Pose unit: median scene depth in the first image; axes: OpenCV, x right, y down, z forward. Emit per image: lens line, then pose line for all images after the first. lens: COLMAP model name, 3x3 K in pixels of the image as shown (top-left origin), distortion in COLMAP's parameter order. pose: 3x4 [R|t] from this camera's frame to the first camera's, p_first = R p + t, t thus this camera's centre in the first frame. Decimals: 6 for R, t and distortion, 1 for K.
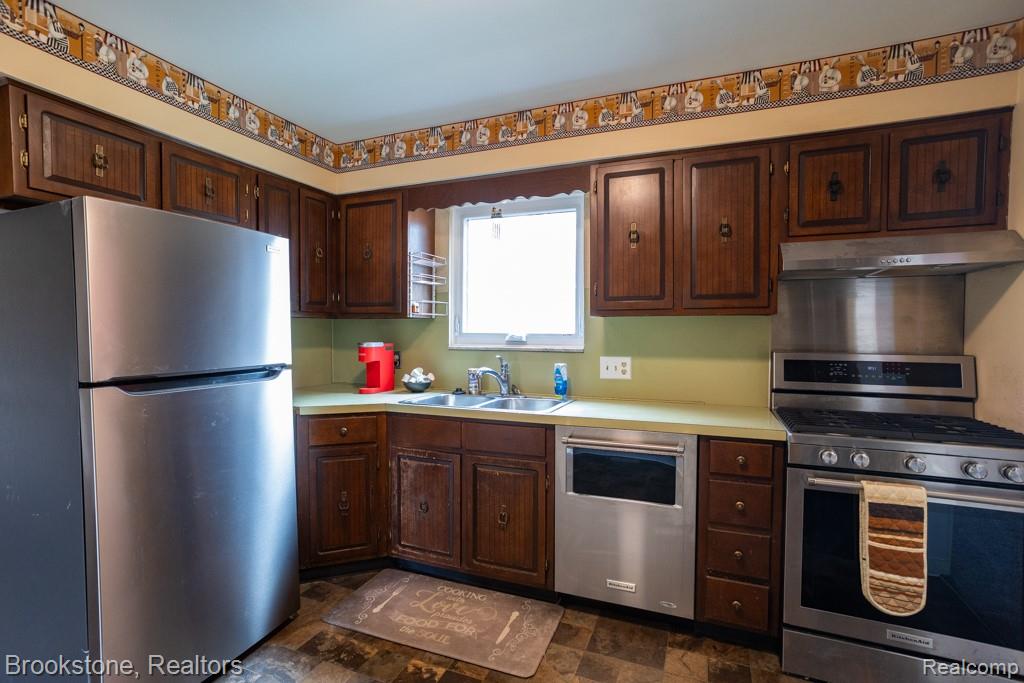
lens RADIAL K [[502.6, 0, 495.8], [0, 502.6, 339.8], [0, 0, 1]] dist [-0.047811, 0.031718]
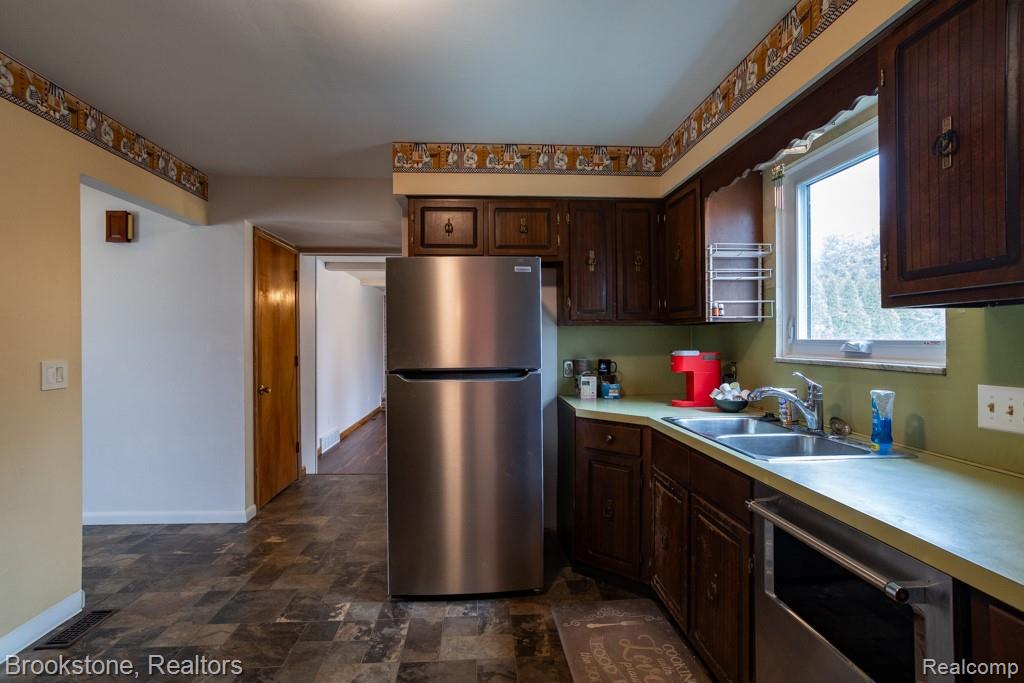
lens RADIAL K [[493.5, 0, 508.6], [0, 493.5, 341.4], [0, 0, 1]] dist [-0.047005, 0.034800]
pose [[0.439789, -0.002620, -0.898097, 0.485718], [-0.013608, 0.999862, -0.009581, 0.000859], [0.897998, 0.016434, 0.439693, 0.381252]]
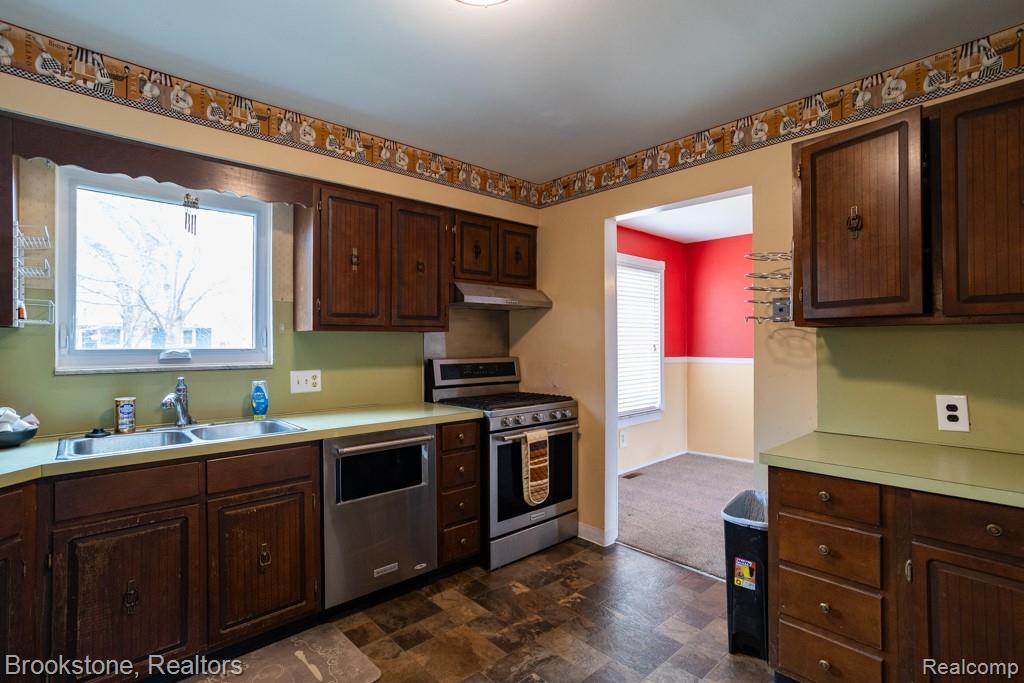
lens RADIAL K [[493.5, 0, 508.6], [0, 493.5, 341.4], [0, 0, 1]] dist [-0.047005, 0.034800]
pose [[0.421328, -0.000143, 0.906909, -0.530197], [0.026414, 0.999578, -0.012114, -0.002622], [-0.906524, 0.029059, 0.421153, 0.220105]]
